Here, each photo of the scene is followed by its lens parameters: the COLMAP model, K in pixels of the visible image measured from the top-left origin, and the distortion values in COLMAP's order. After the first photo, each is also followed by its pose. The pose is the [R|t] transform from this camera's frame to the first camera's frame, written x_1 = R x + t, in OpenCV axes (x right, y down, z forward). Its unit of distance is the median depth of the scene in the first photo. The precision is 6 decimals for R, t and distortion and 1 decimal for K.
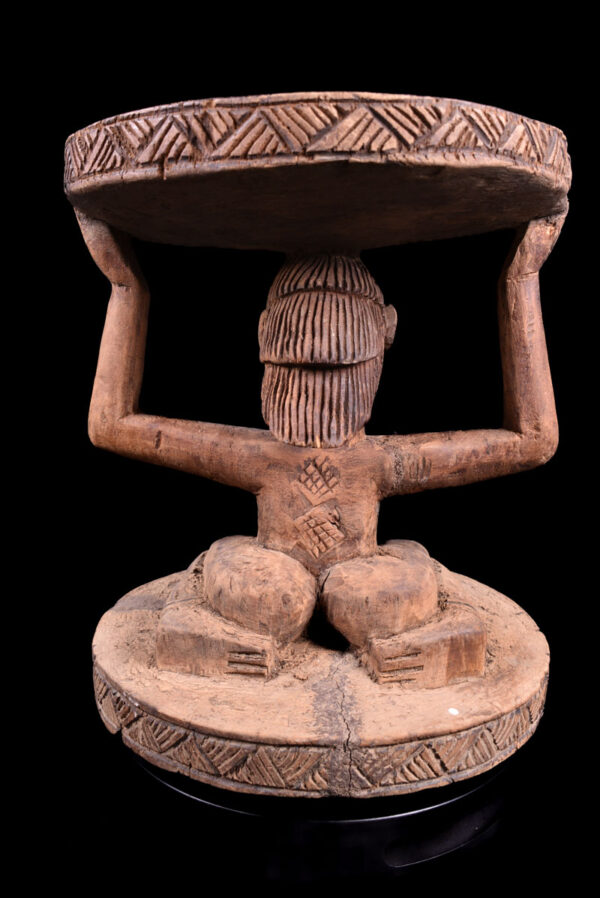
lens RADIAL K [[866.7, 0, 298.5], [0, 866.7, 453.1], [0, 0, 1]] dist [-0.089008, 0.003611]
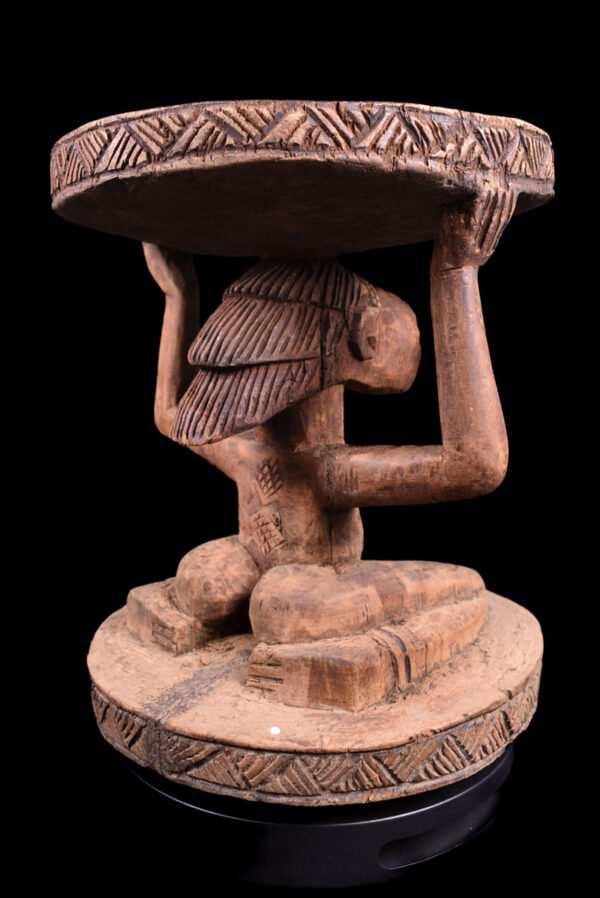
lens RADIAL K [[866.7, 0, 298.5], [0, 866.7, 453.1], [0, 0, 1]] dist [-0.089008, 0.003611]
pose [[0.771809, 0.090999, -0.629309, 0.741588], [-0.097101, 0.994966, 0.024784, -0.032550], [0.628396, 0.041978, 0.776760, 0.244257]]
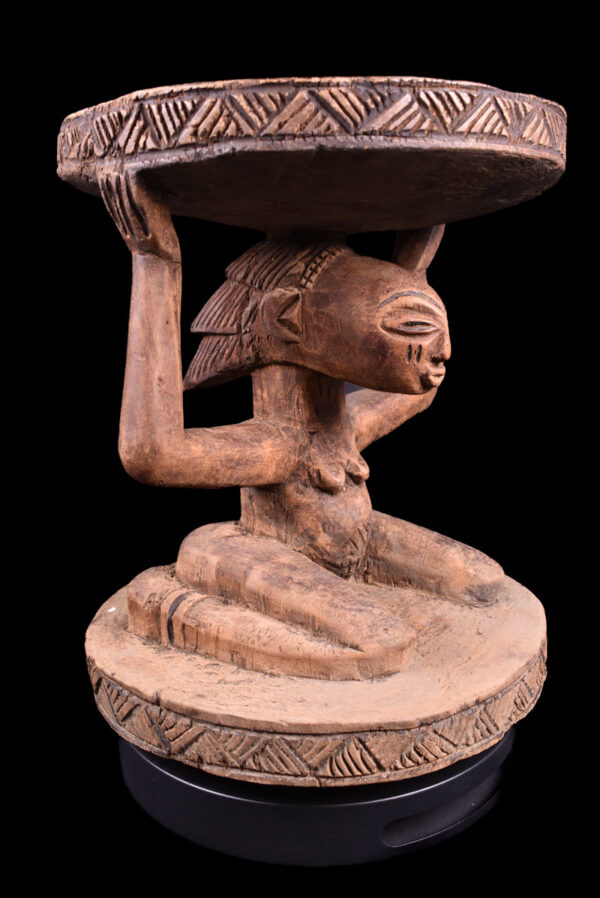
lens RADIAL K [[866.7, 0, 298.5], [0, 866.7, 453.1], [0, 0, 1]] dist [-0.089008, 0.003611]
pose [[-0.545228, 0.178359, -0.819094, 0.978851], [-0.145114, 0.942270, 0.301776, -0.321723], [0.825632, 0.283399, -0.487869, 1.695436]]
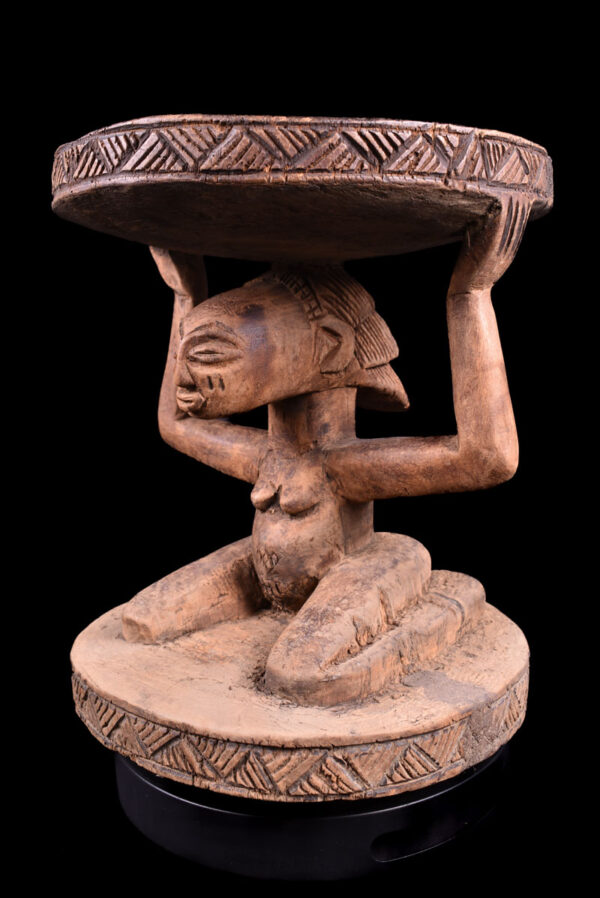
lens RADIAL K [[866.7, 0, 298.5], [0, 866.7, 453.1], [0, 0, 1]] dist [-0.089008, 0.003611]
pose [[-0.800171, -0.085650, 0.593624, -0.661359], [0.123050, 0.945253, 0.302250, -0.362756], [-0.587013, 0.314897, -0.745825, 2.020241]]
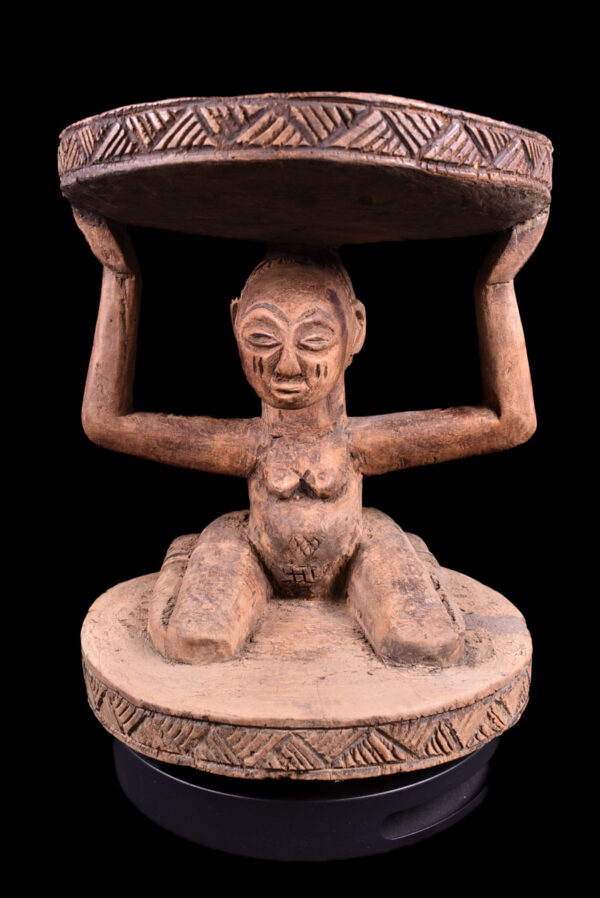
lens RADIAL K [[866.7, 0, 298.5], [0, 866.7, 453.1], [0, 0, 1]] dist [-0.089008, 0.003611]
pose [[-0.998363, 0.006233, -0.056862, 0.101026], [-0.015641, 0.926417, 0.376173, -0.427719], [0.055023, 0.376446, -0.924803, 2.234341]]
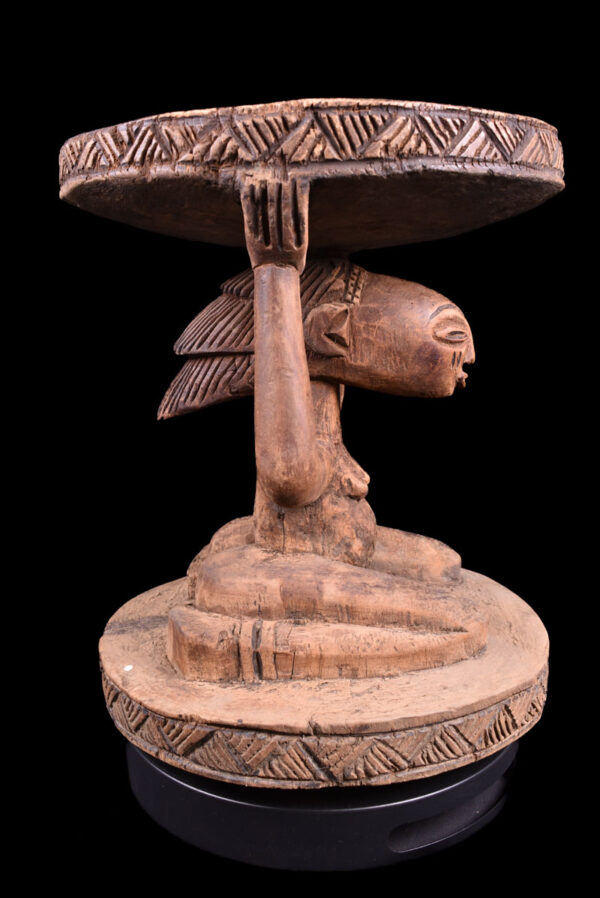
lens RADIAL K [[866.7, 0, 298.5], [0, 866.7, 453.1], [0, 0, 1]] dist [-0.089008, 0.003611]
pose [[0.006627, 0.174229, -0.984683, 1.181745], [-0.166590, 0.971136, 0.170710, -0.191066], [0.986004, 0.162907, 0.035461, 1.080779]]
